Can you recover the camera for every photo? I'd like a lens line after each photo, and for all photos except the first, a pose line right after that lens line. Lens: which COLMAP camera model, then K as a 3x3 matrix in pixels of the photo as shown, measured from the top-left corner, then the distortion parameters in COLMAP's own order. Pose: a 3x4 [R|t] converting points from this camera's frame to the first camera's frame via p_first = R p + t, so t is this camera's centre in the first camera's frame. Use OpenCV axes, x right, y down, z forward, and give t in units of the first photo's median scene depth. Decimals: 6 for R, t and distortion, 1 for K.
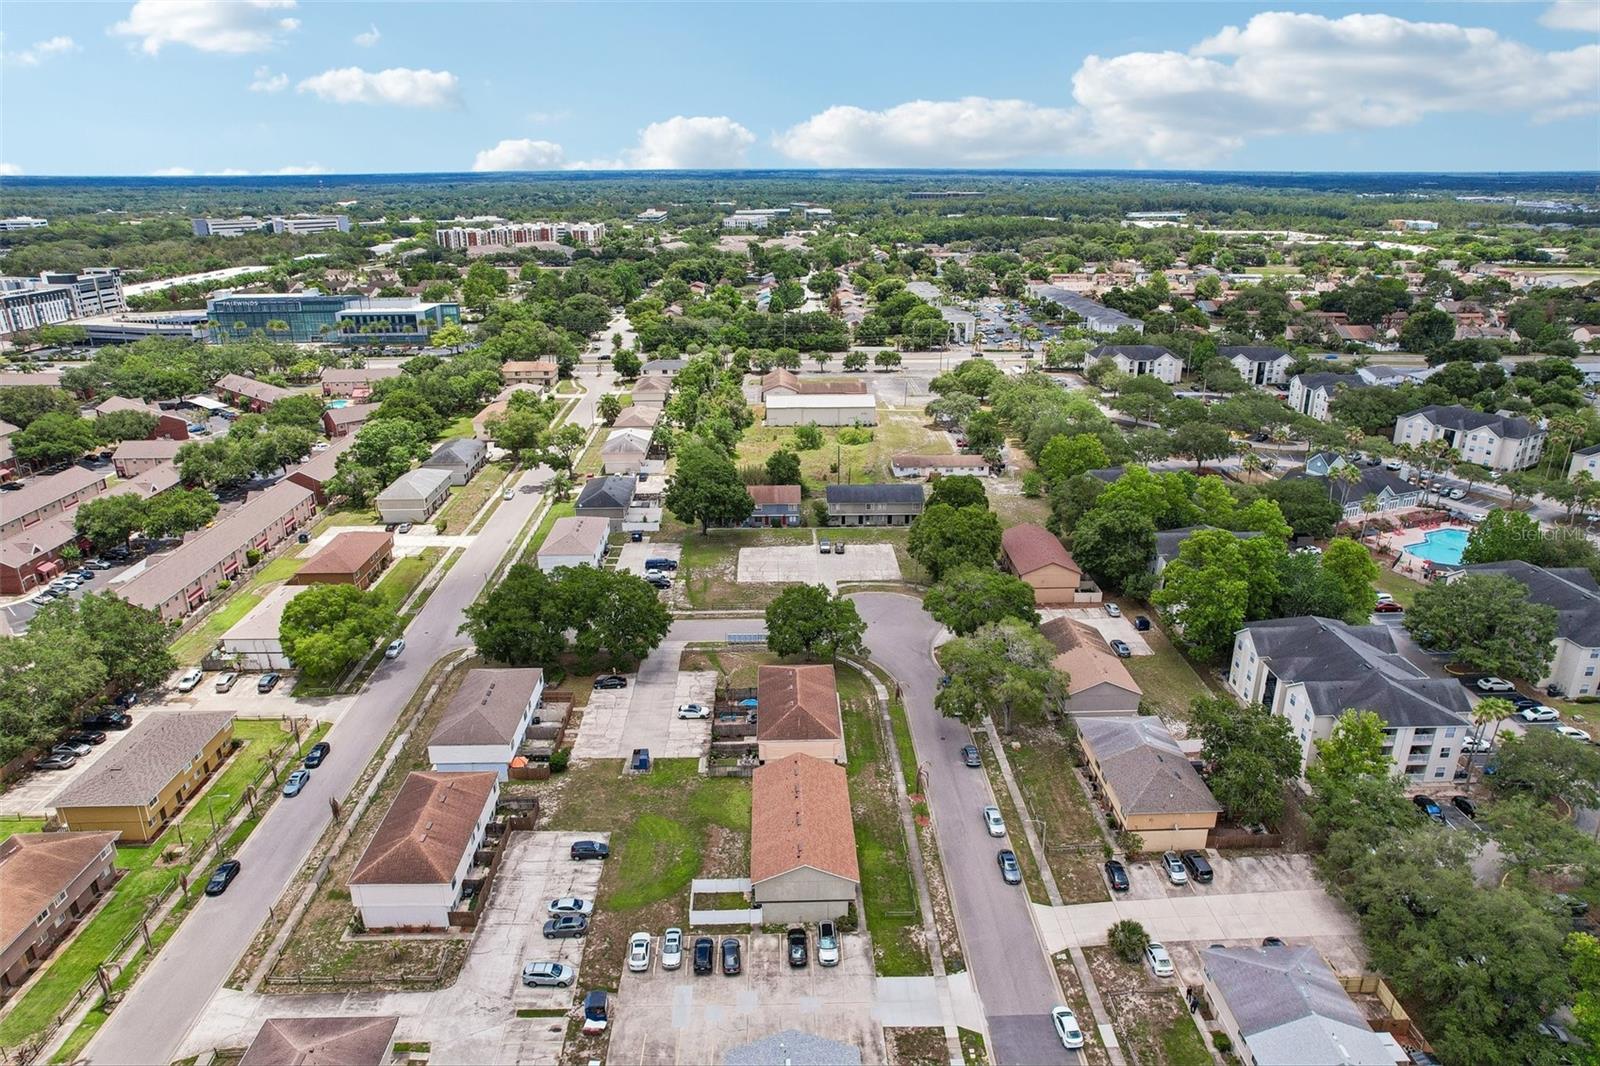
lens RADIAL K [[1021.1, 0, 802.0], [0, 1021.1, 540.5], [0, 0, 1]] dist [-0.081676, 0.075860]
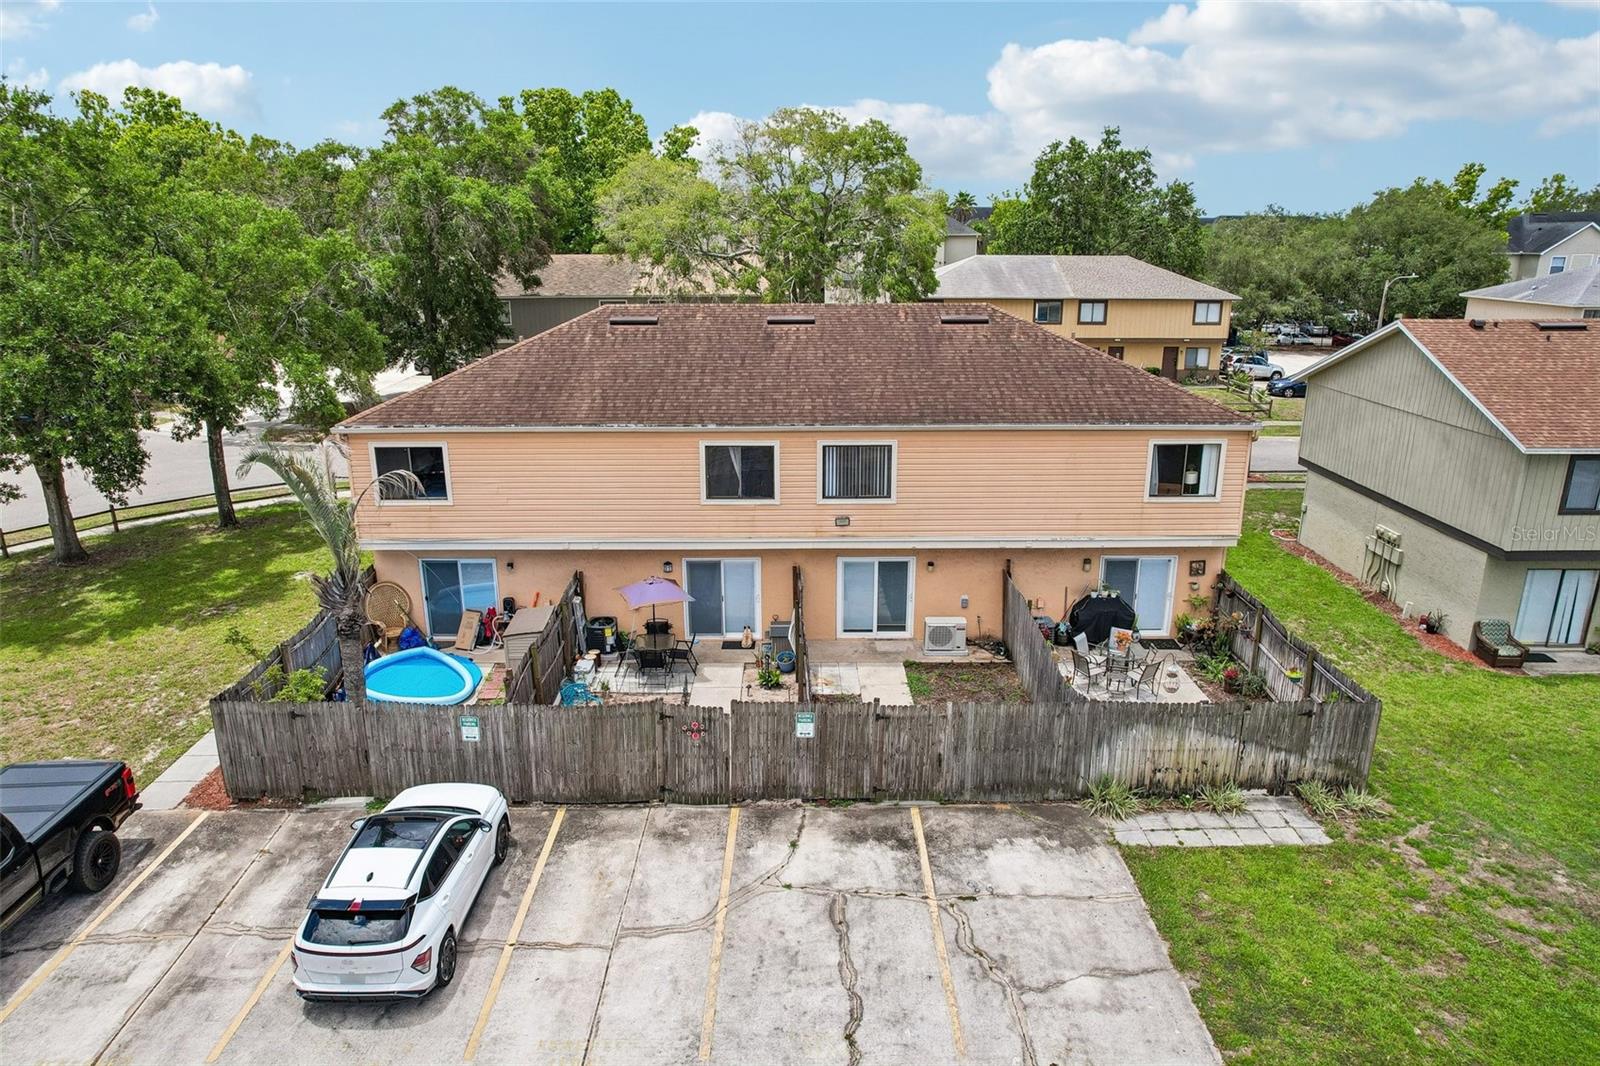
lens RADIAL K [[1021.1, 0, 802.0], [0, 1021.1, 540.5], [0, 0, 1]] dist [-0.081676, 0.075860]
pose [[0.021219, -0.290964, 0.956499, -0.239483], [0.353098, 0.897241, 0.265105, 0.154996], [-0.935346, 0.332113, 0.121778, 1.169313]]
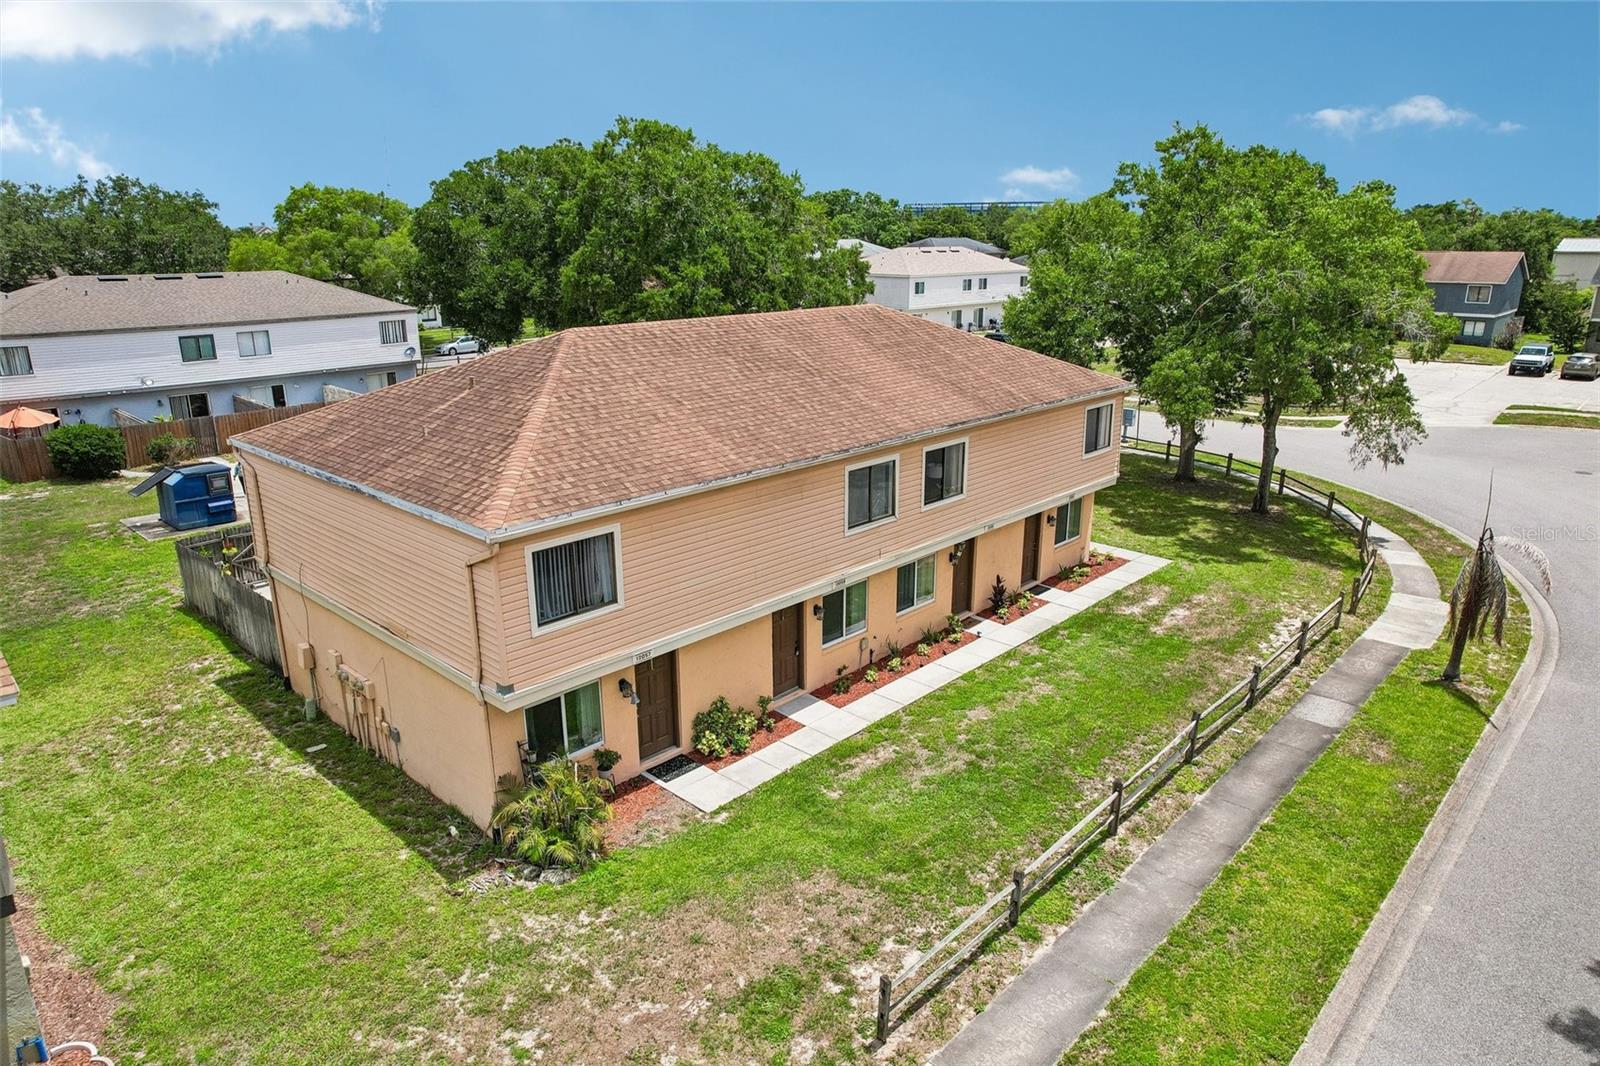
lens RADIAL K [[1021.1, 0, 802.0], [0, 1021.1, 540.5], [0, 0, 1]] dist [-0.081676, 0.075860]
pose [[0.713150, 0.210546, -0.668646, 0.154515], [-0.247490, 0.968029, 0.040854, 0.201139], [0.655870, 0.136349, 0.742458, 1.038487]]
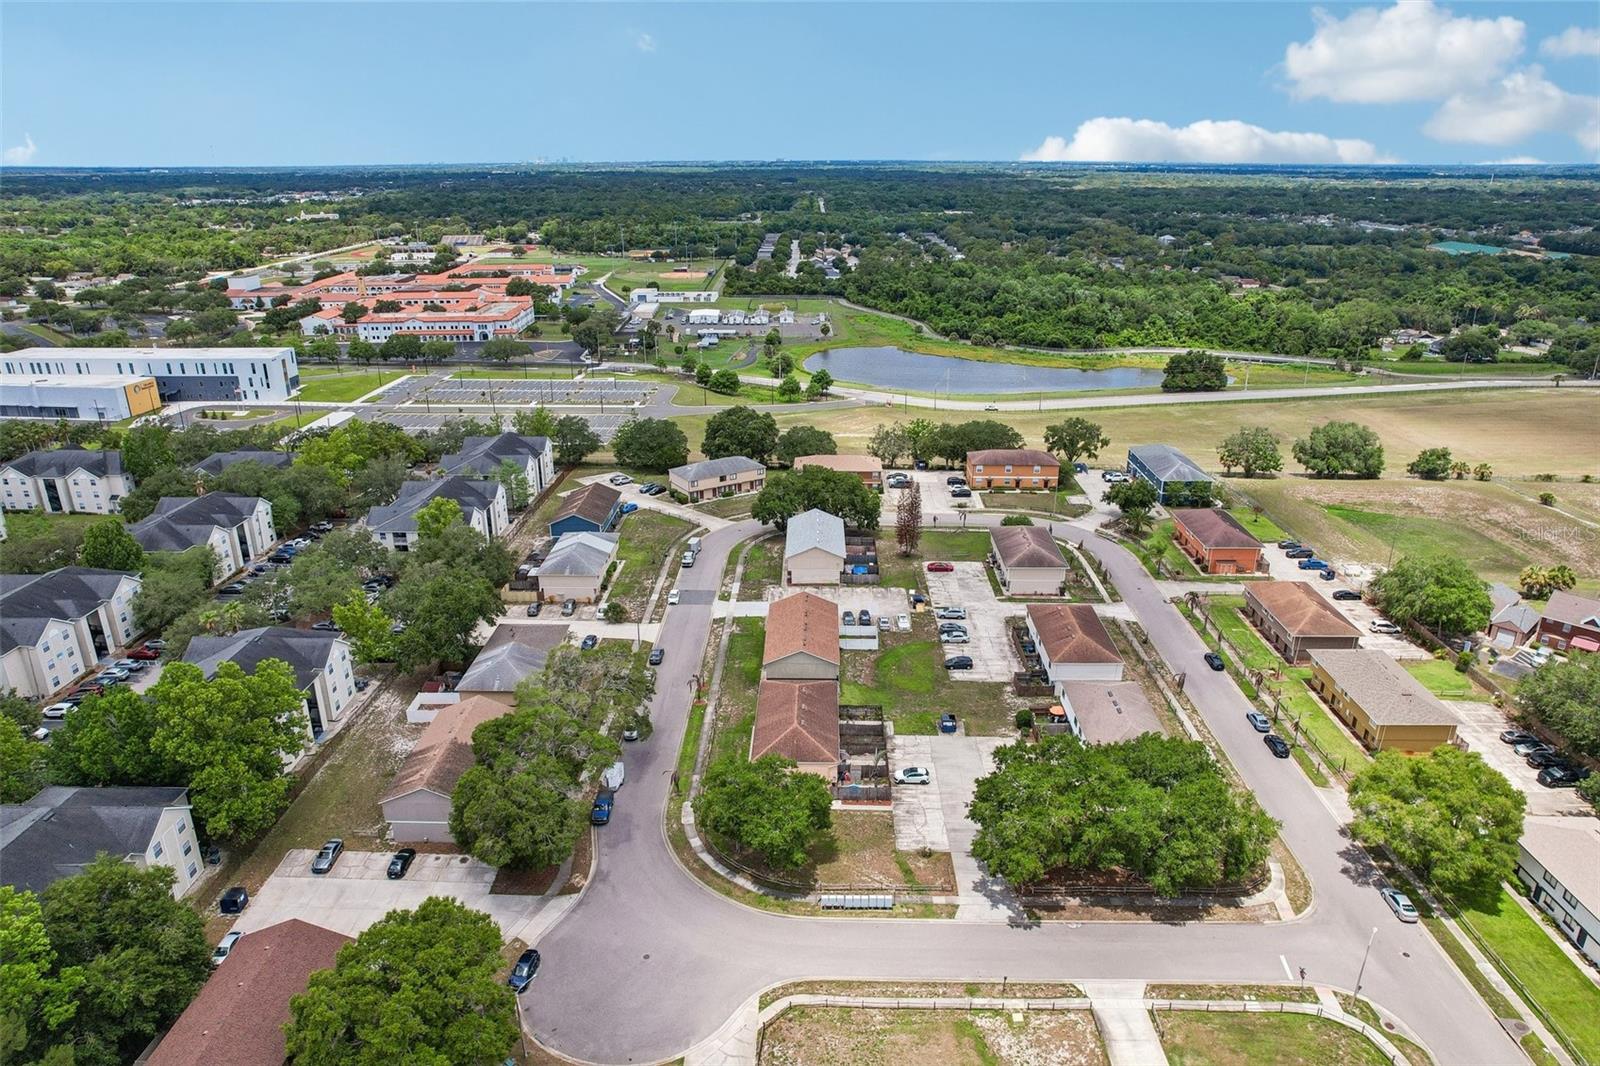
lens RADIAL K [[1021.1, 0, 802.0], [0, 1021.1, 540.5], [0, 0, 1]] dist [-0.081676, 0.075860]
pose [[-0.998782, -0.011920, 0.047881, -0.062395], [0.022555, 0.752773, 0.657893, -0.714035], [-0.043885, 0.658172, -0.751588, 1.911449]]
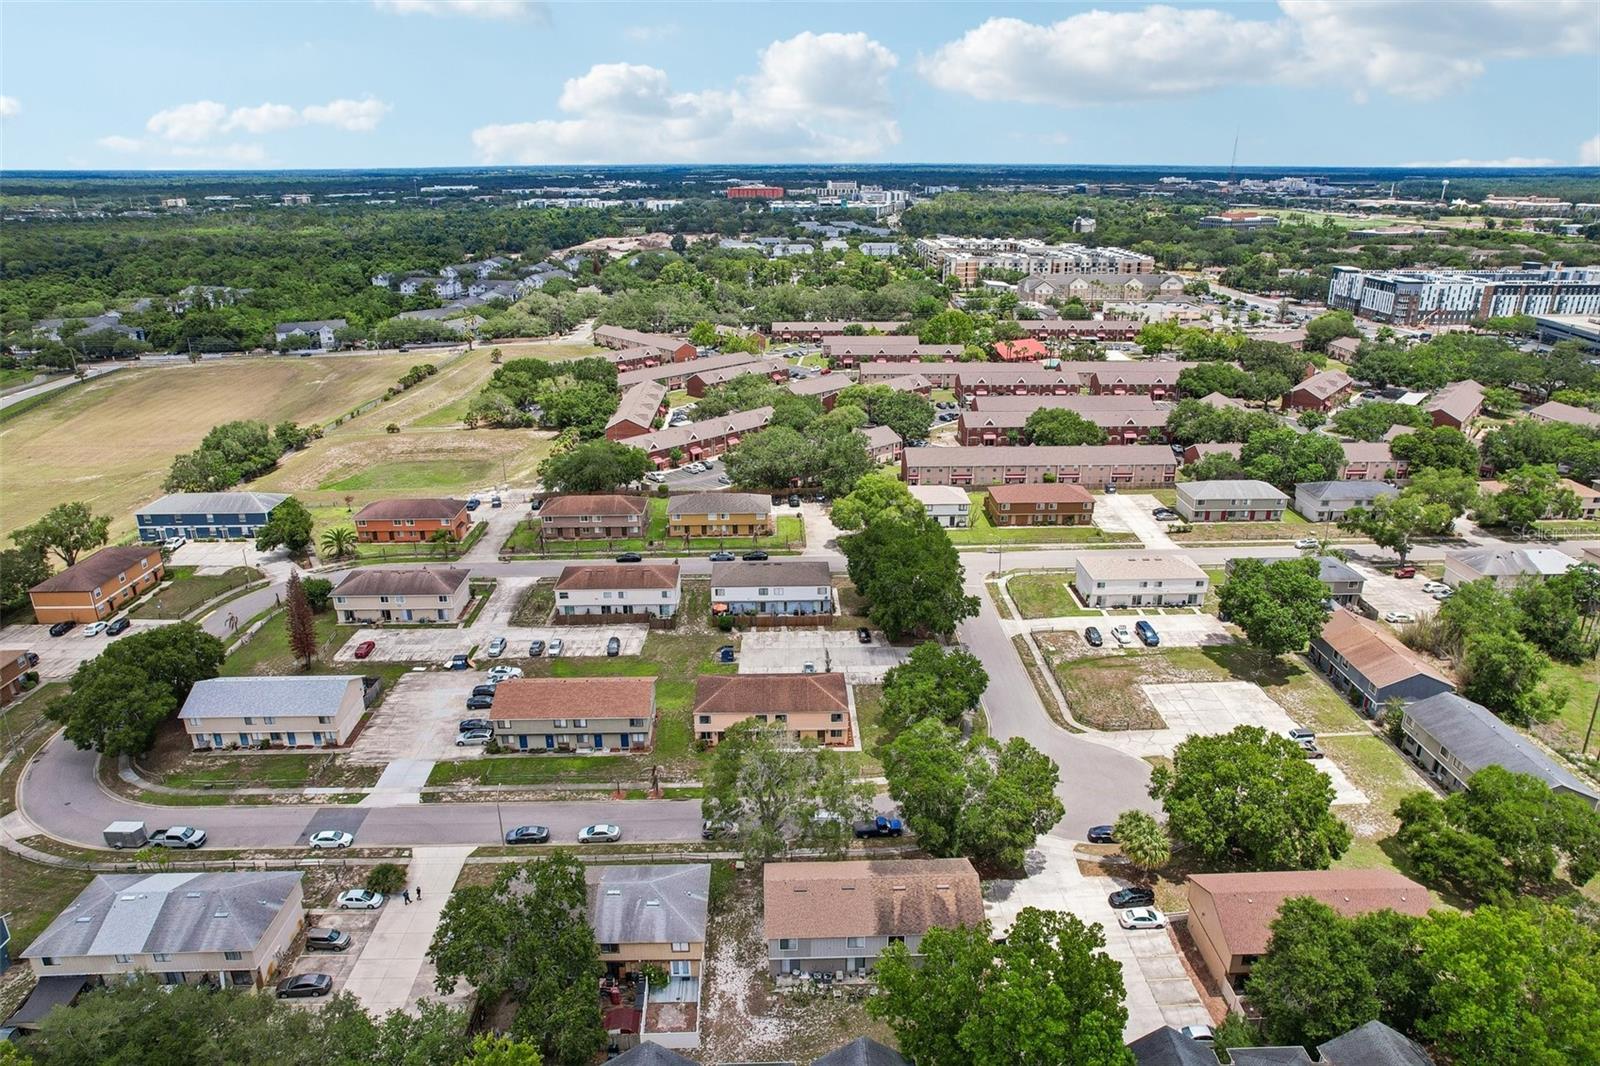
lens RADIAL K [[1021.1, 0, 802.0], [0, 1021.1, 540.5], [0, 0, 1]] dist [-0.081676, 0.075860]
pose [[0.000691, 0.356766, -0.934193, 1.046911], [-0.346588, 0.876375, 0.334429, -0.382321], [0.938017, 0.323549, 0.124257, 1.014992]]
